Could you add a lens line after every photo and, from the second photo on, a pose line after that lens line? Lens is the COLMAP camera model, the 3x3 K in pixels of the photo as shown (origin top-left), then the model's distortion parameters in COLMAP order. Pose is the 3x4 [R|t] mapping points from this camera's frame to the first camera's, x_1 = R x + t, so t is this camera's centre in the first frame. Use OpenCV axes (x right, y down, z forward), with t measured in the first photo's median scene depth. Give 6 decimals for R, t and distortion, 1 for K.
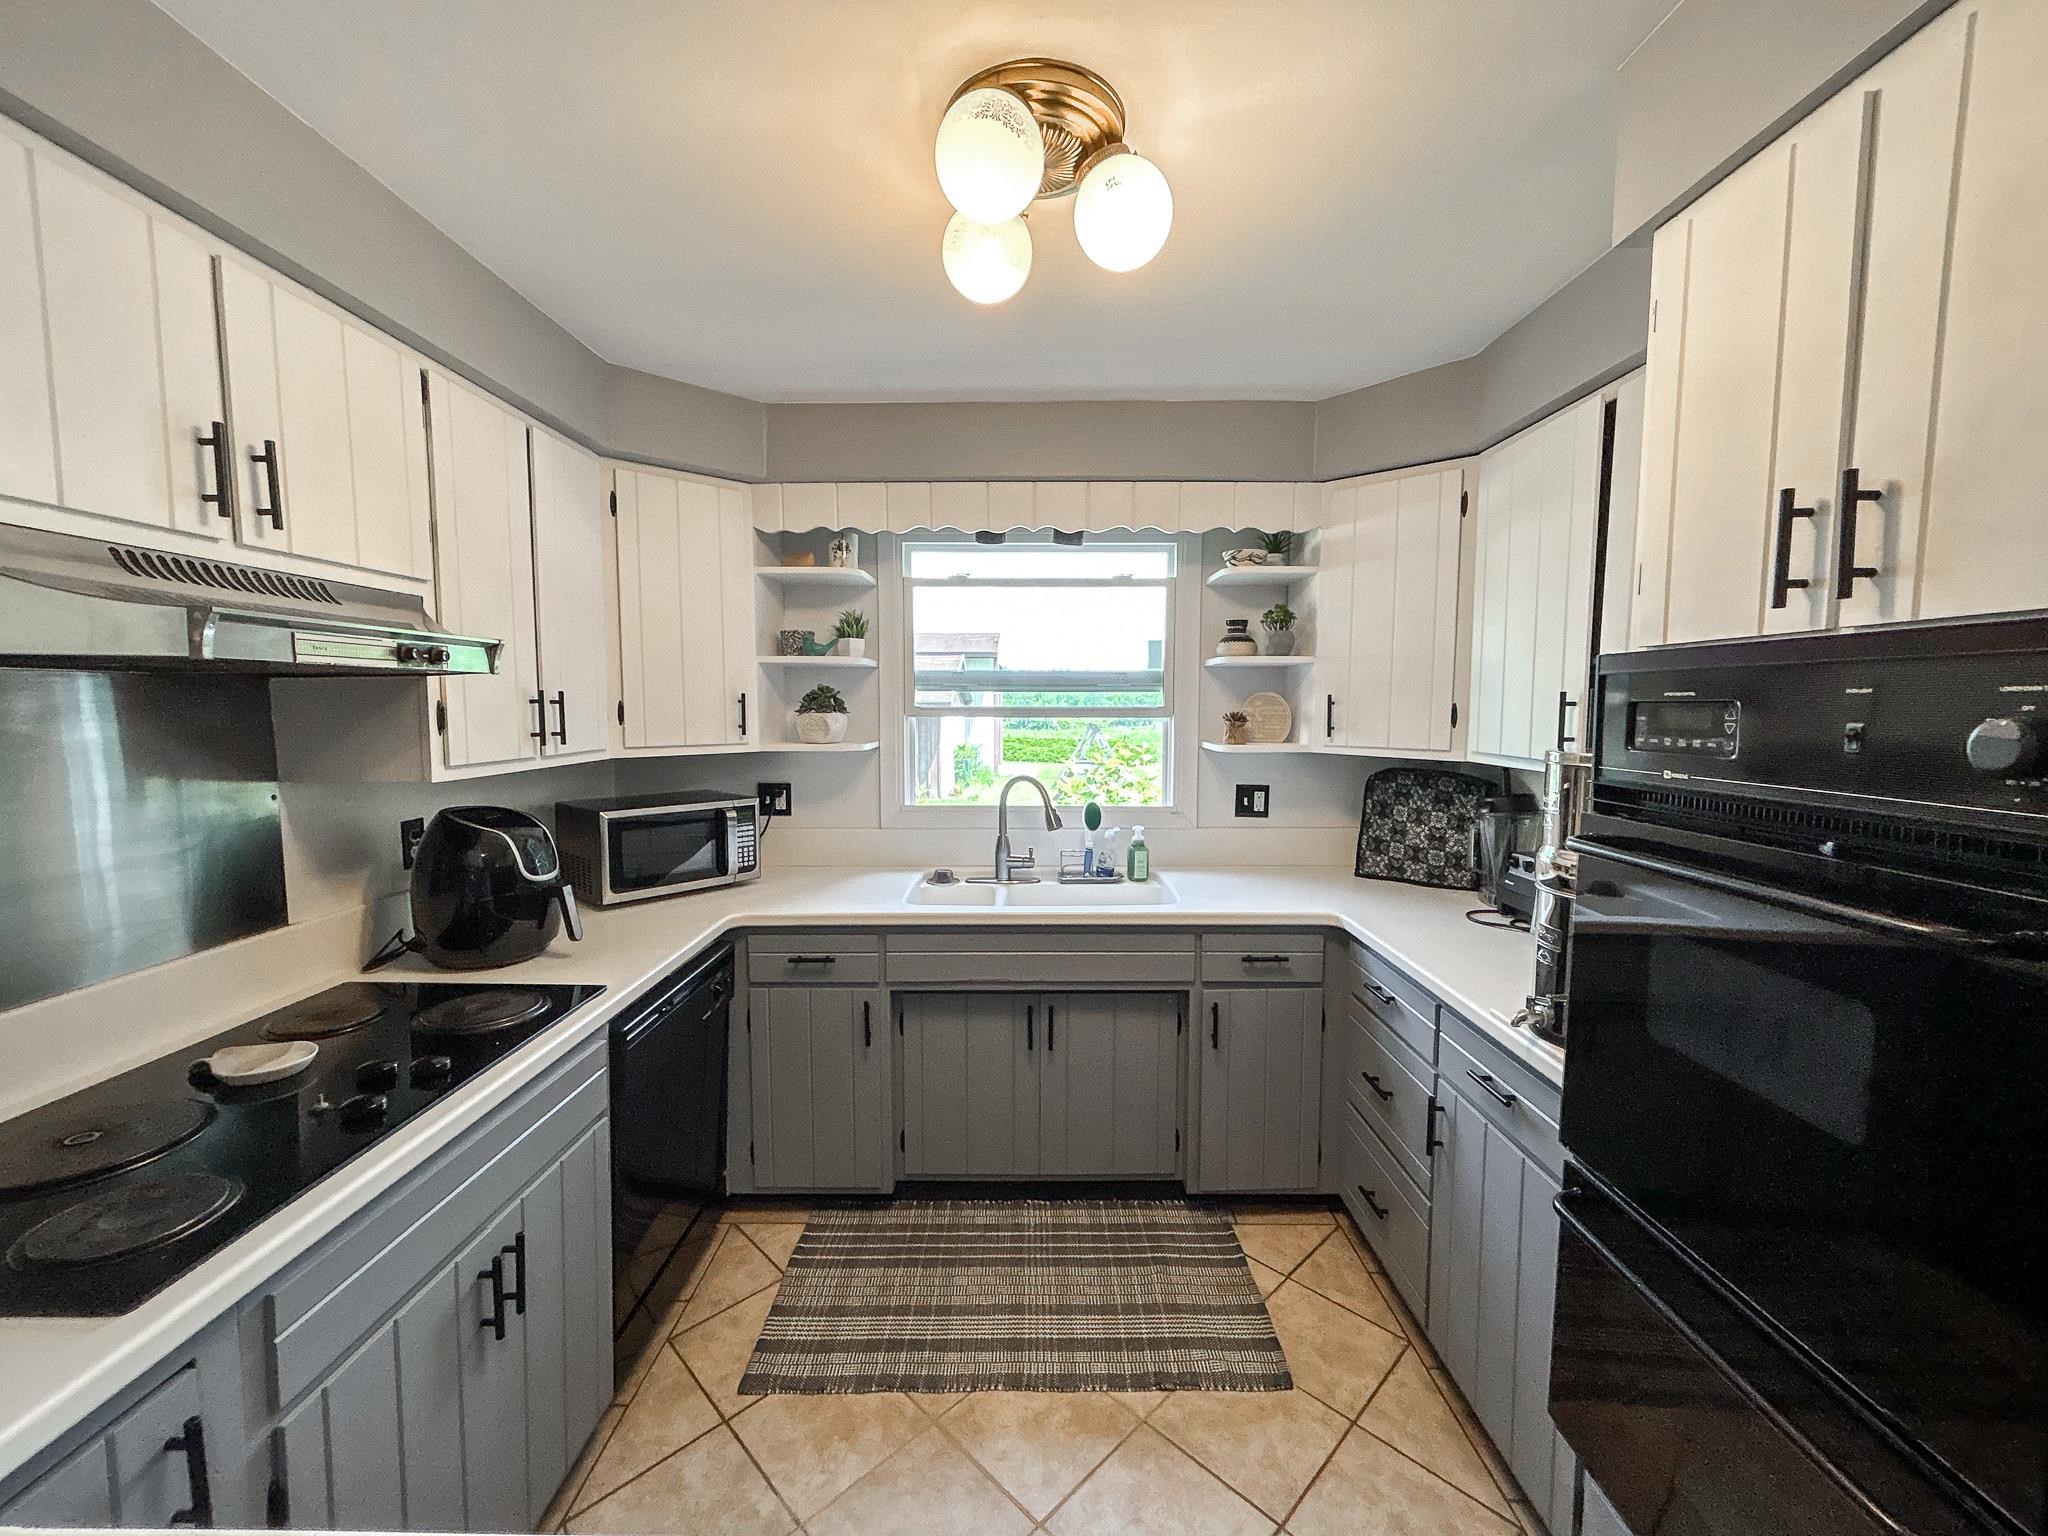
lens RADIAL K [[808.4, 0, 1024.0], [0, 808.4, 768.0], [0, 0, 1]] dist [-0.001698, -0.000147]
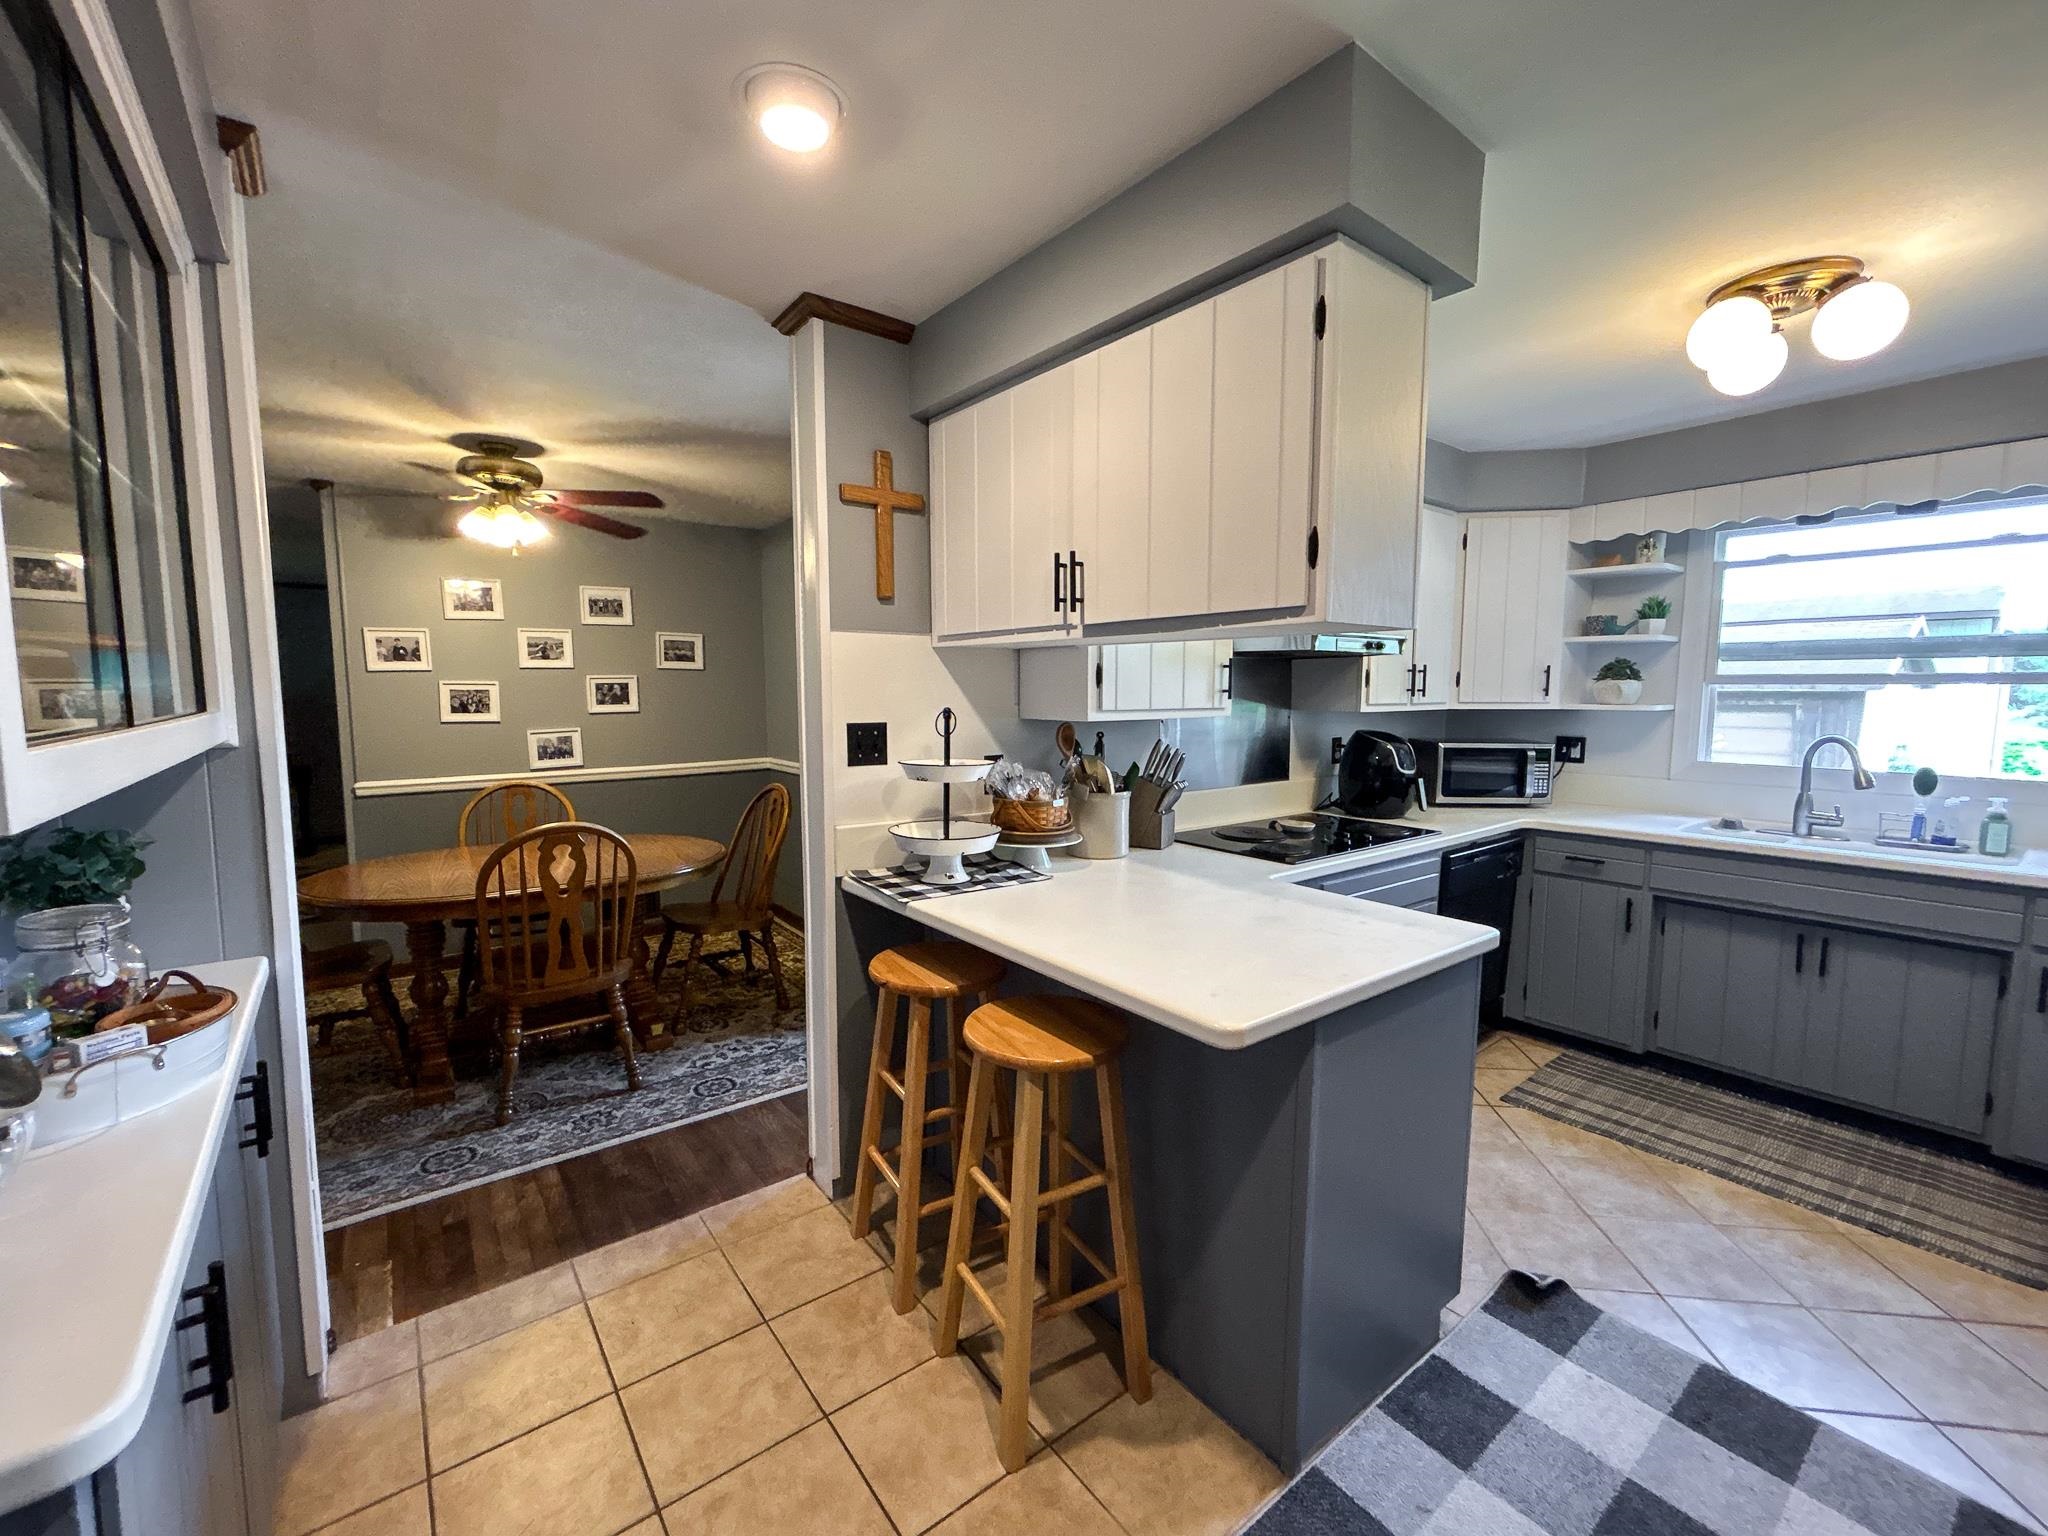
lens RADIAL K [[832.4, 0, 1024.0], [0, 832.4, 768.0], [0, 0, 1]] dist [-0.000355, 0.000685]
pose [[0.613785, 0.075965, -0.785810, 0.242949], [-0.064655, 0.996853, 0.045865, 0.078595], [0.786821, 0.022655, 0.616765, -0.601663]]
